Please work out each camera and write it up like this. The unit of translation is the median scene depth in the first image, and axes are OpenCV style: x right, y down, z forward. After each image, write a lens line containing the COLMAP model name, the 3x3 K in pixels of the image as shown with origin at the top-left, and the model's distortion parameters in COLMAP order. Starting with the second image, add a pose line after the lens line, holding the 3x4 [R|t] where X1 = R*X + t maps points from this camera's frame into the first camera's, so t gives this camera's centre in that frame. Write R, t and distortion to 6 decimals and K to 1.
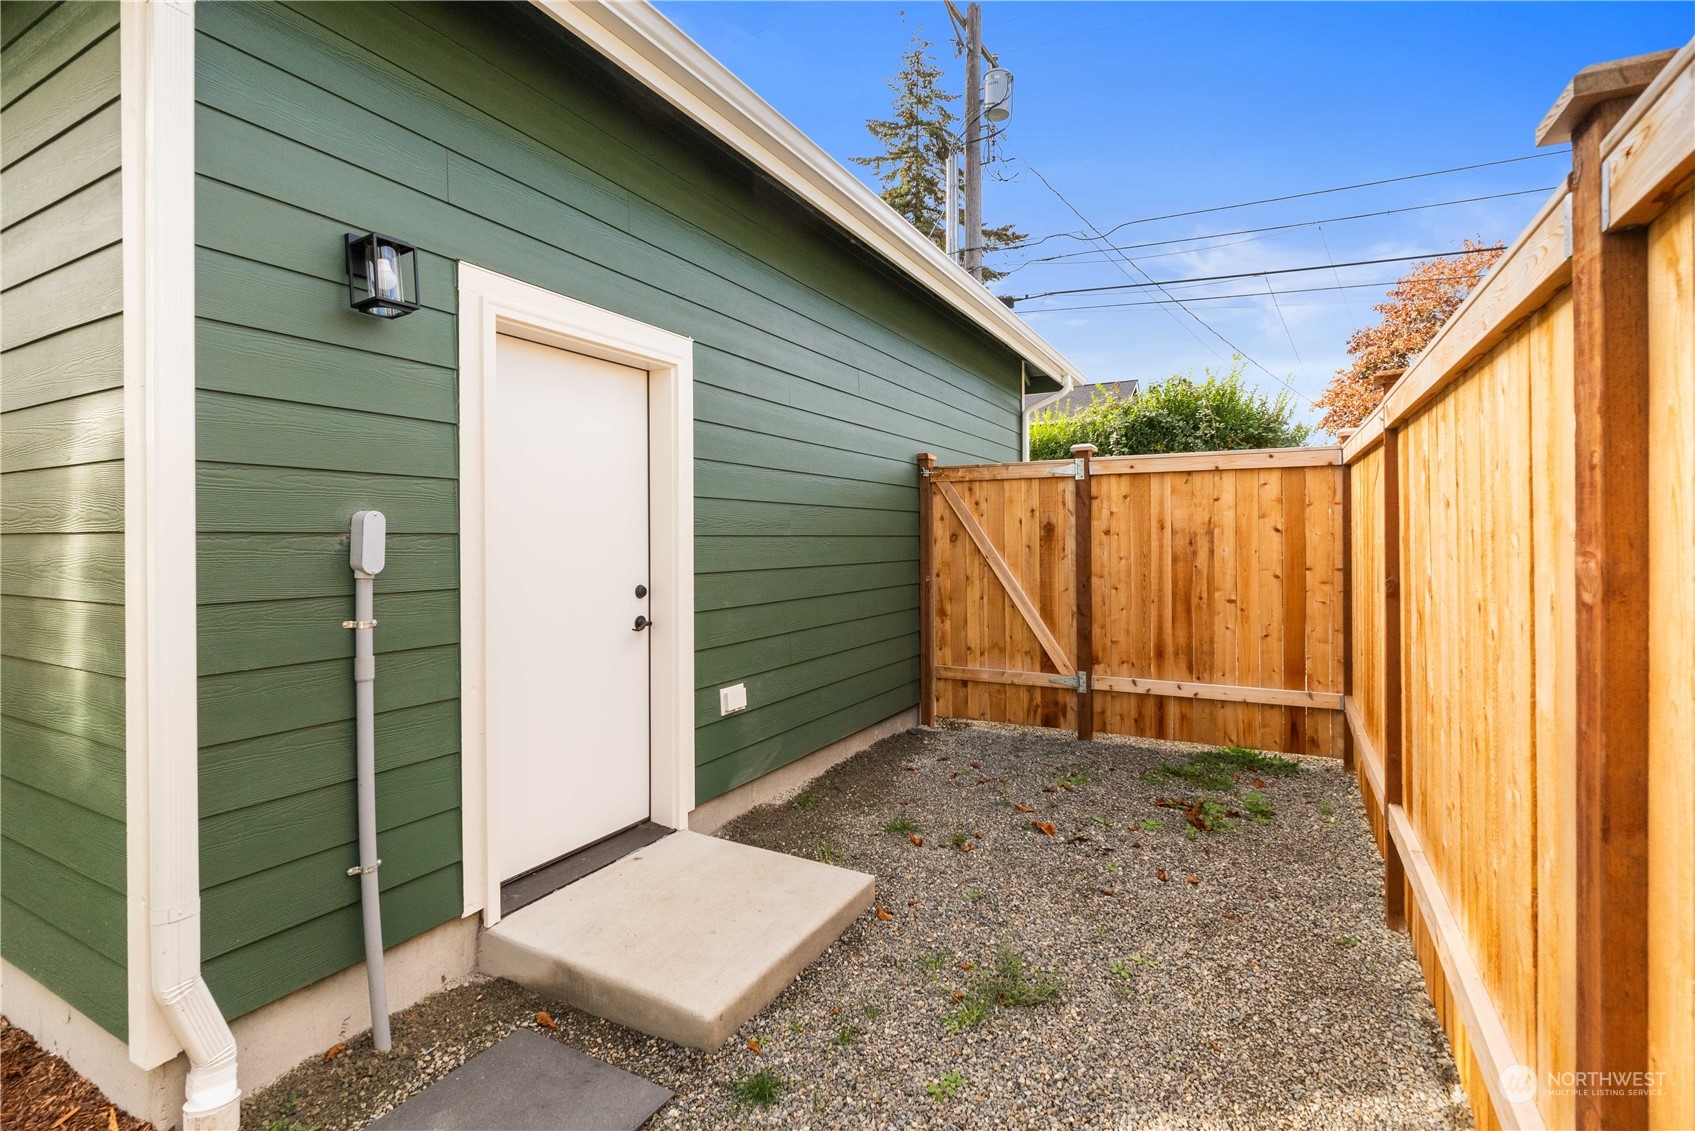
lens RADIAL K [[809.5, 0, 807.5], [0, 809.5, 534.8], [0, 0, 1]] dist [-0.003589, -0.000748]
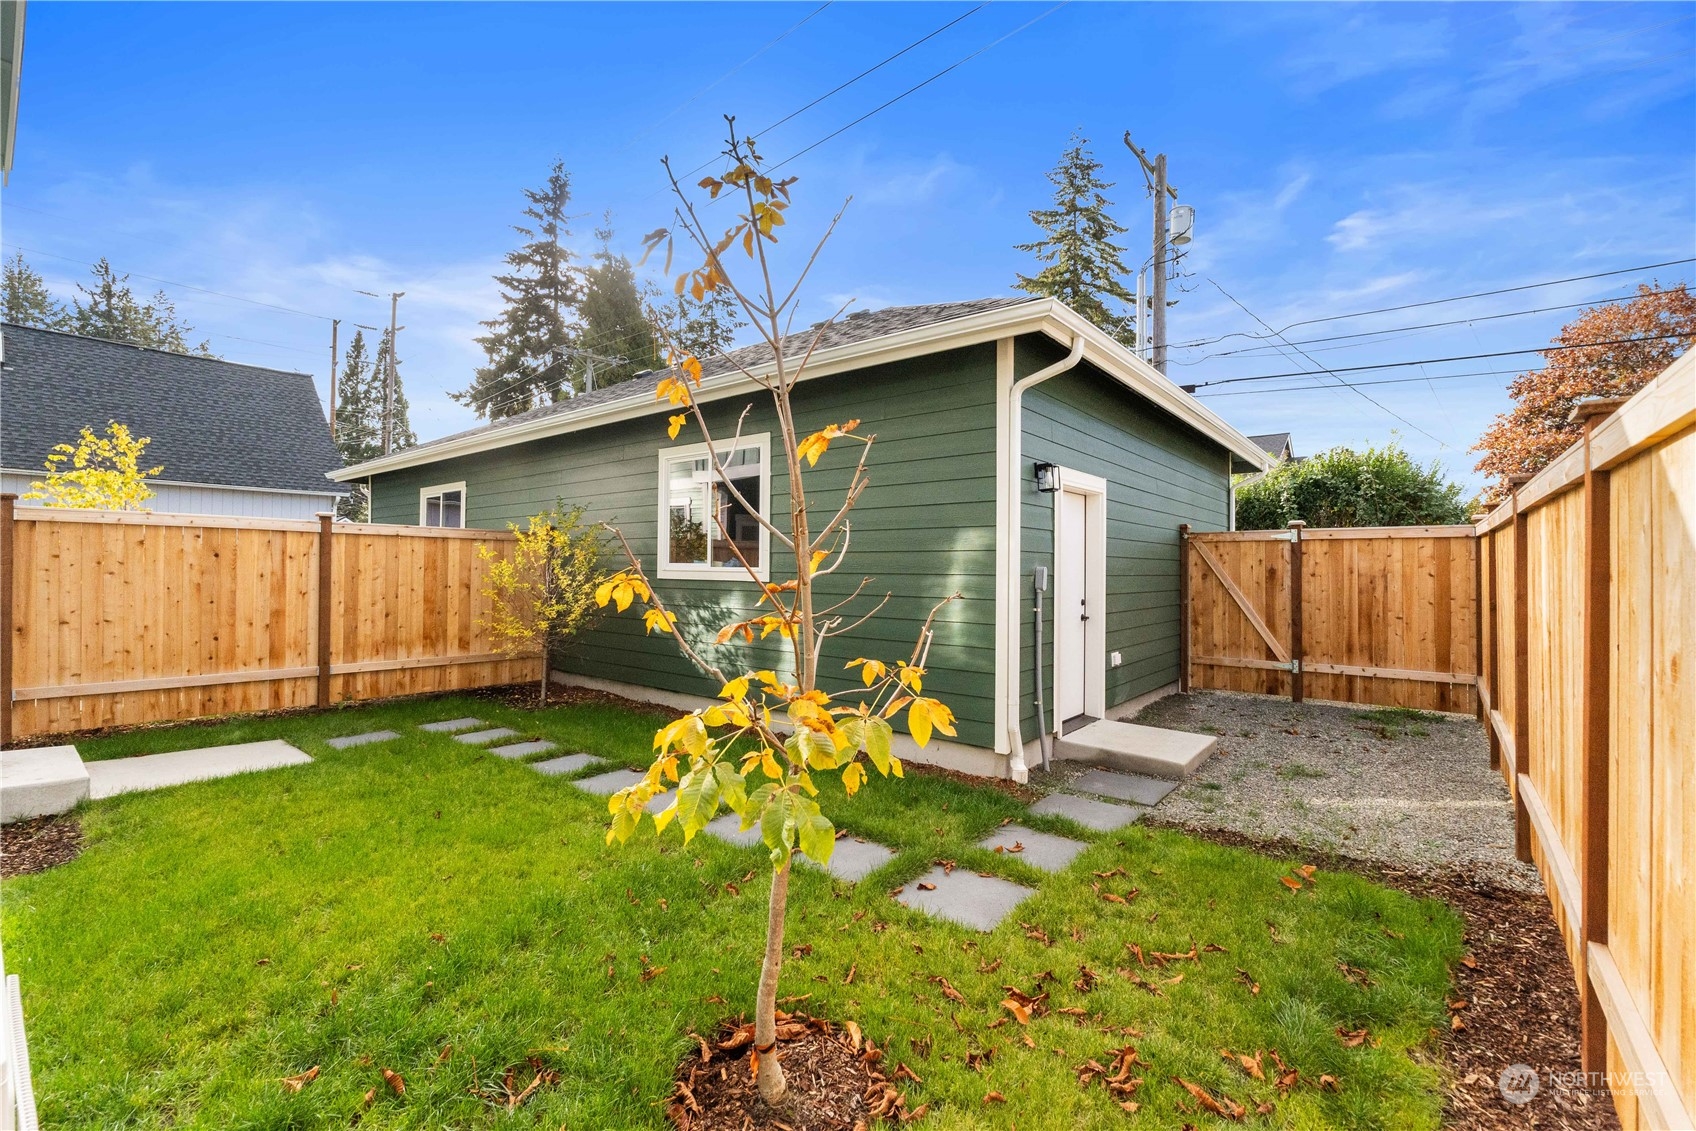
lens RADIAL K [[721.5, 0, 816.7], [0, 721.5, 555.8], [0, 0, 1]] dist [-0.004580, -0.000539]
pose [[0.983576, 0.008306, -0.180302, -0.347996], [-0.010854, 0.999855, -0.013150, -0.011398], [0.180166, 0.014891, 0.983523, -0.600591]]
